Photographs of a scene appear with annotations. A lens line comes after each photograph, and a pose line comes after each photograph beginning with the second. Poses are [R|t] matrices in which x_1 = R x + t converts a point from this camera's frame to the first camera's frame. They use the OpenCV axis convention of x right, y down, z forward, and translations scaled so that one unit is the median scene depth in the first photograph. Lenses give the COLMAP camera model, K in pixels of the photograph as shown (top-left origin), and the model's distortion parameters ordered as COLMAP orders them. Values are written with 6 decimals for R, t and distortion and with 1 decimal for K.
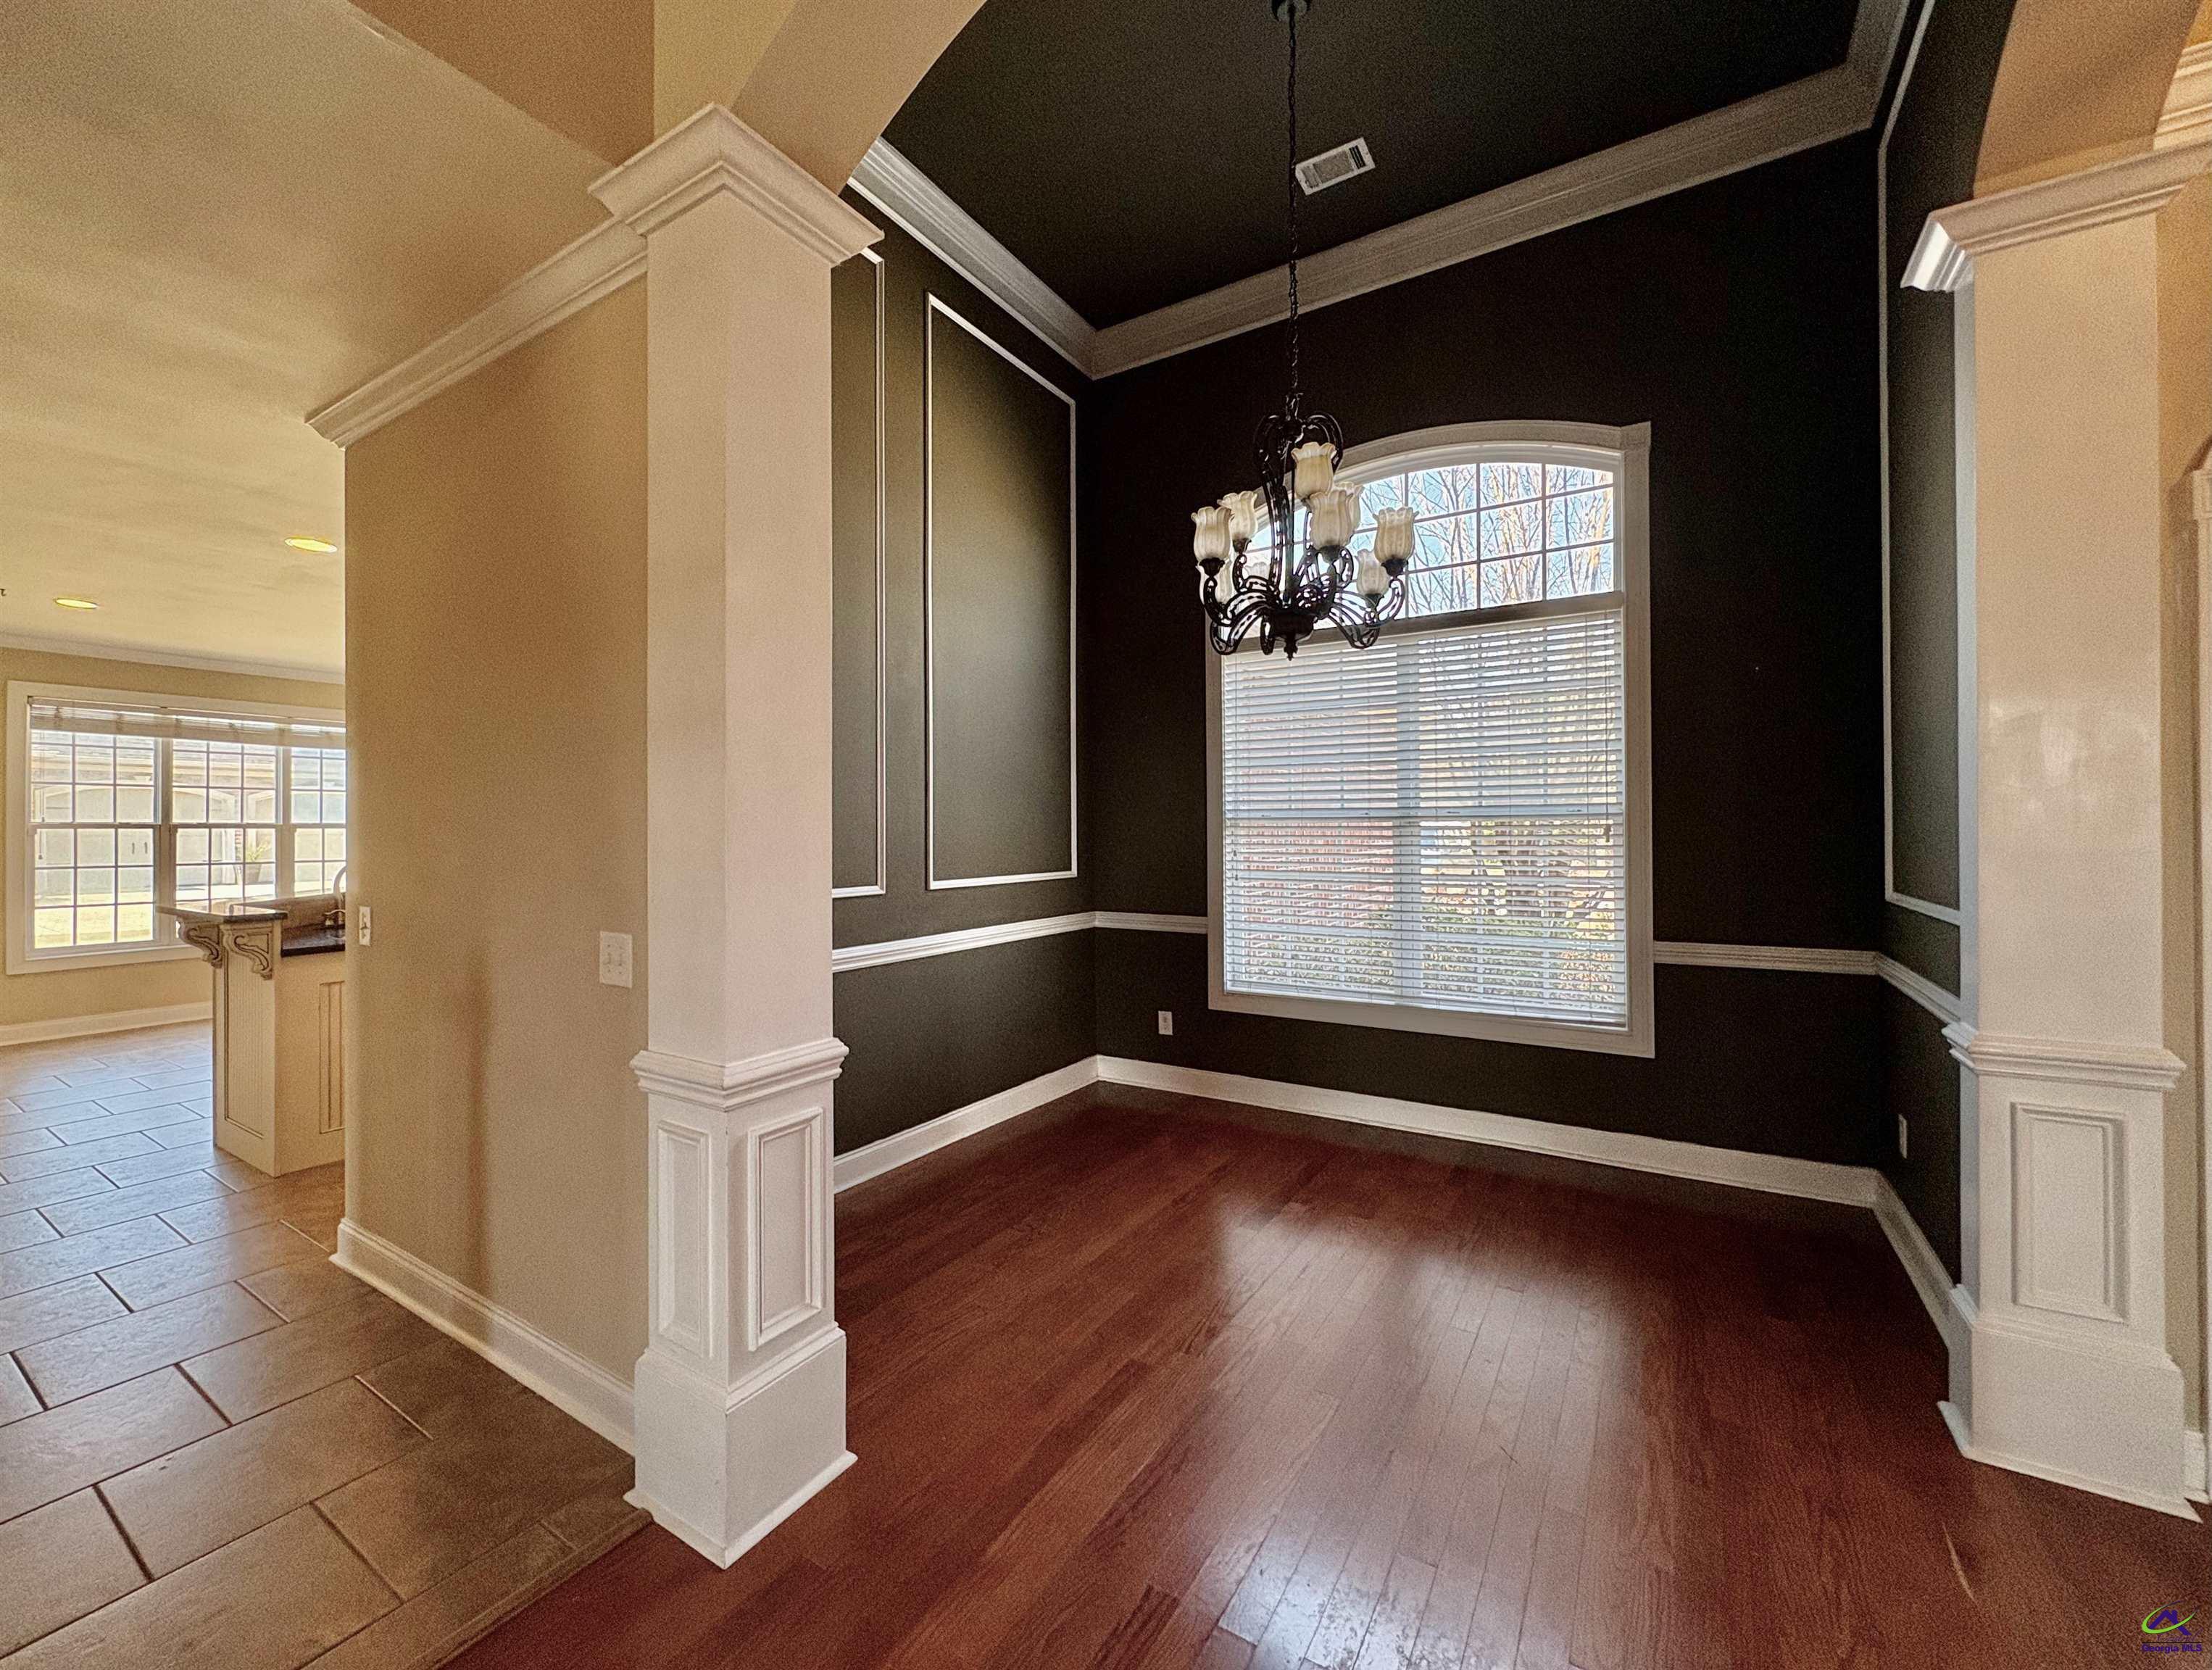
lens RADIAL K [[881.4, 0, 1114.0], [0, 881.4, 828.8], [0, 0, 1]] dist [-0.011301, -0.000358]
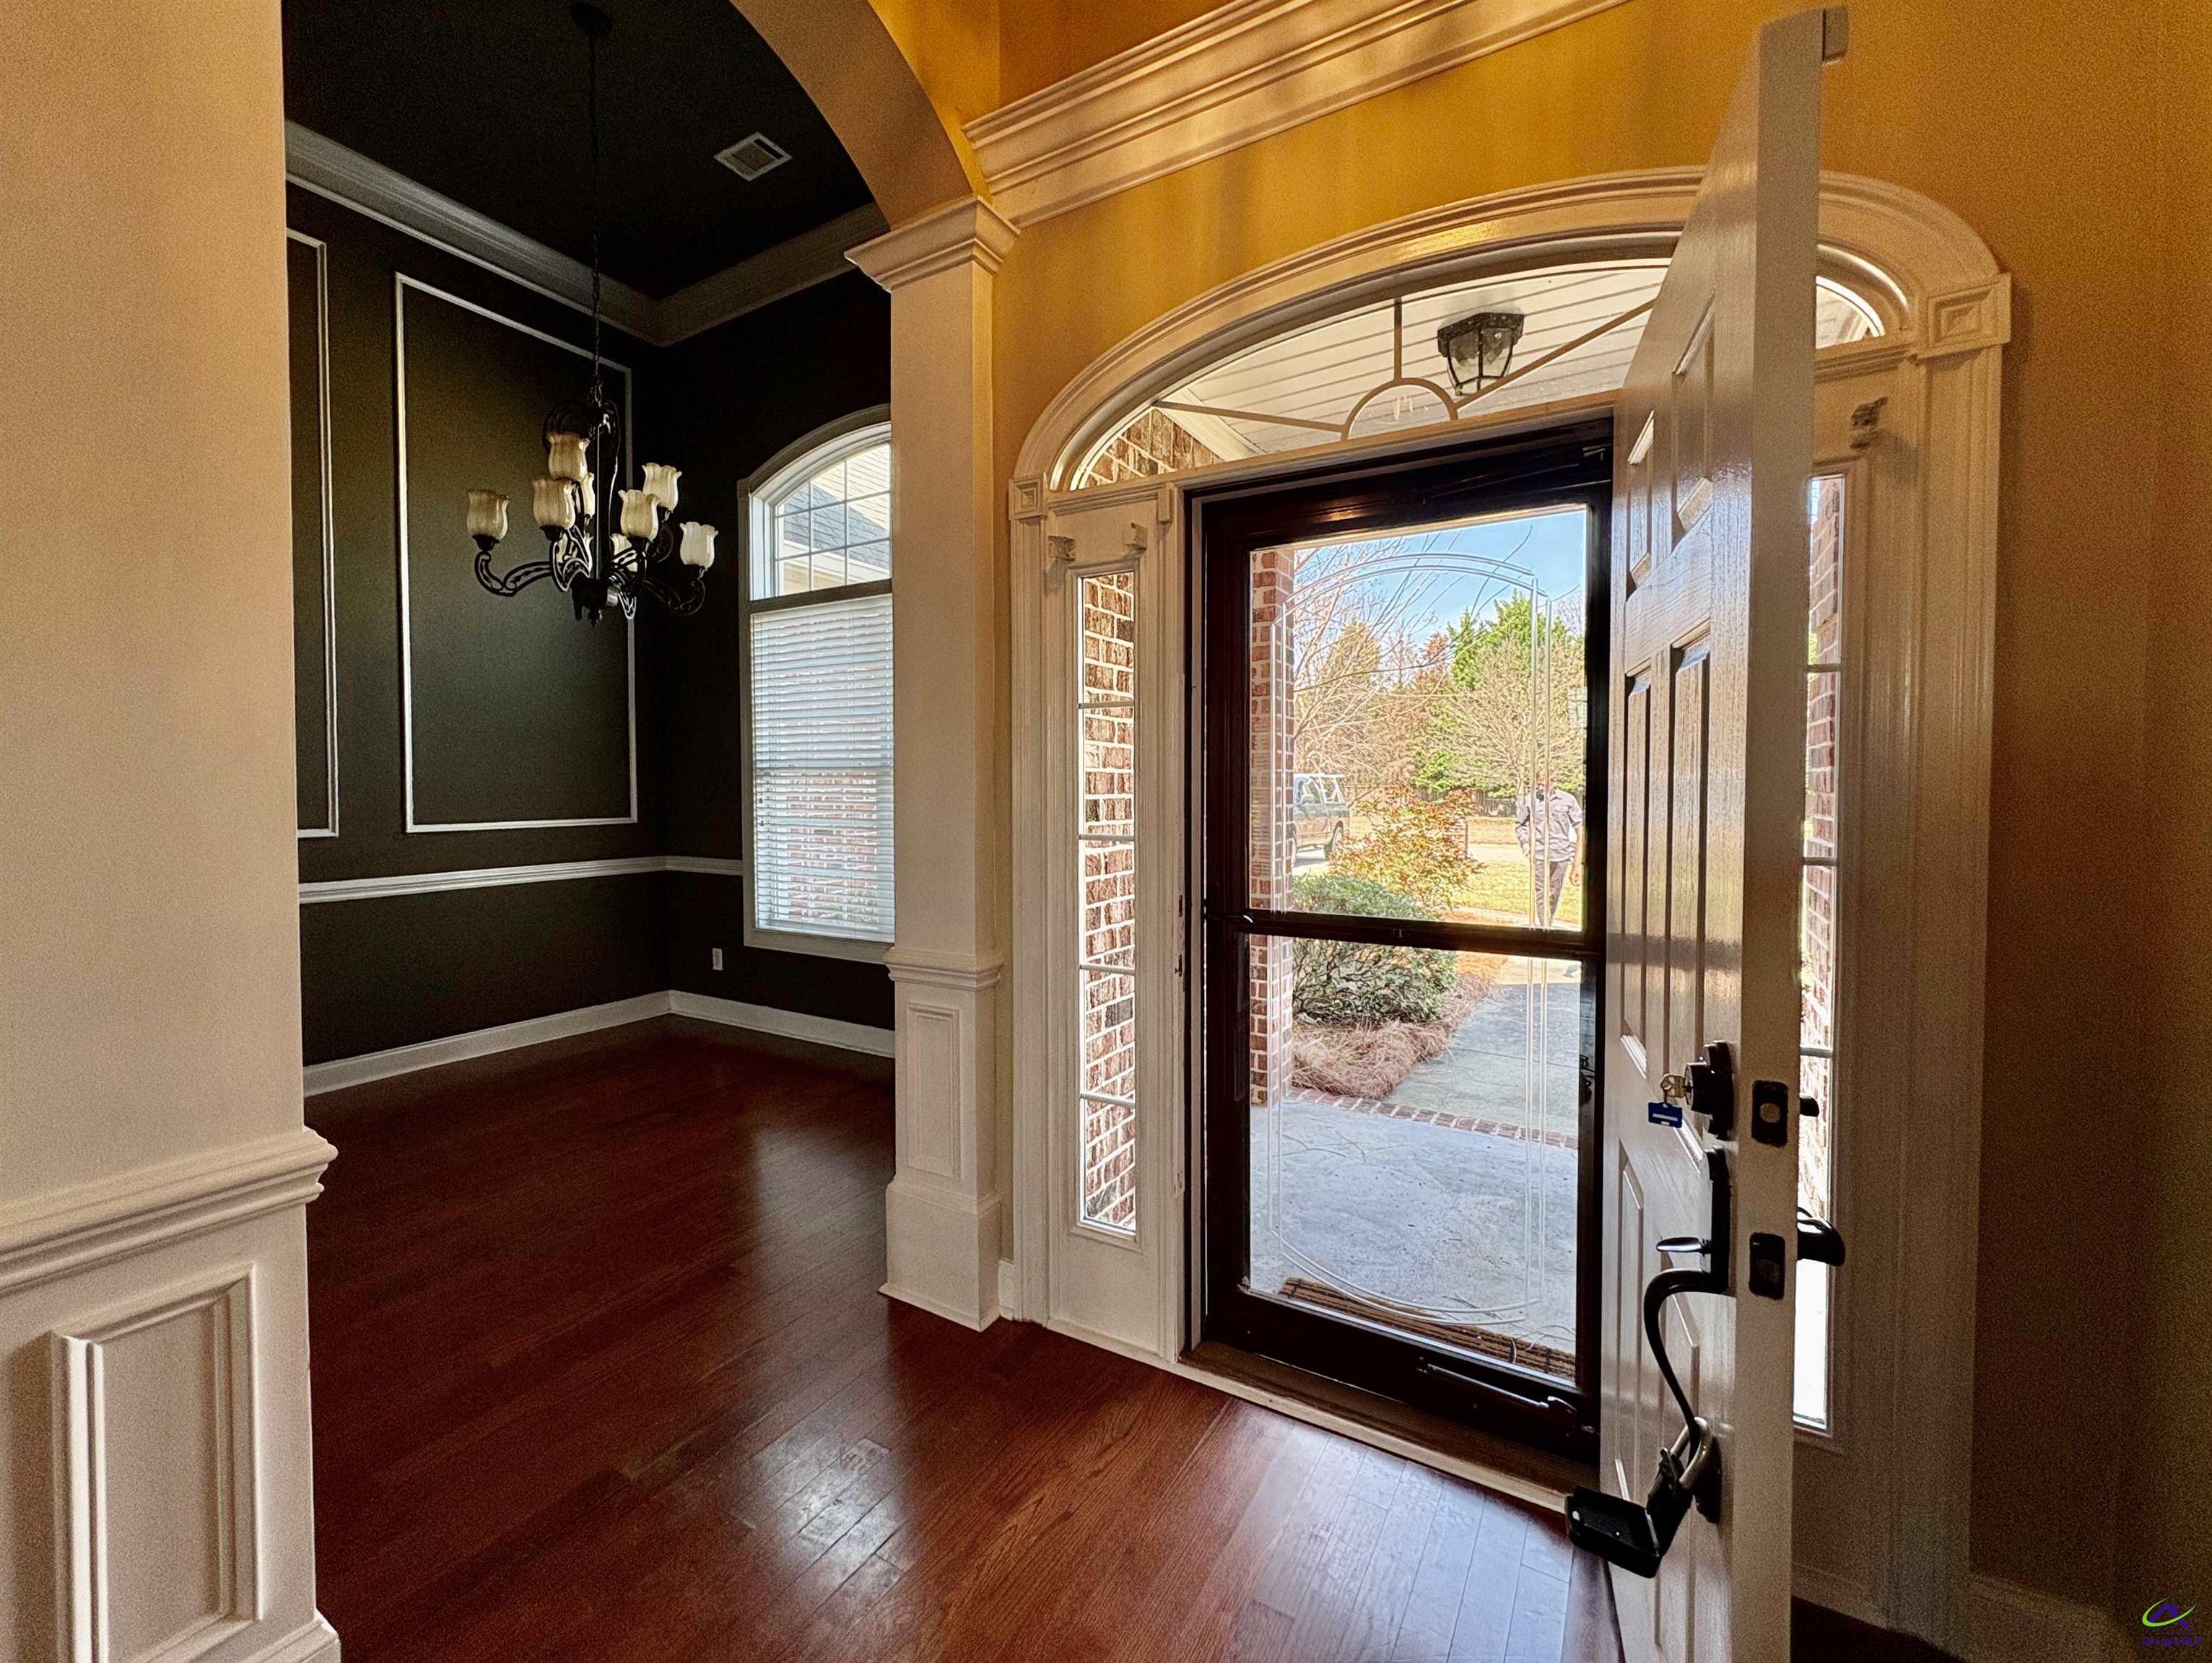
lens RADIAL K [[906.5, 0, 1100.9], [0, 906.5, 815.2], [0, 0, 1]] dist [-0.002494, -0.000089]
pose [[0.999985, 0.003481, 0.004313, 0.540006], [-0.003623, 0.999434, 0.033442, 0.006873], [-0.004194, -0.033457, 0.999431, -0.102820]]
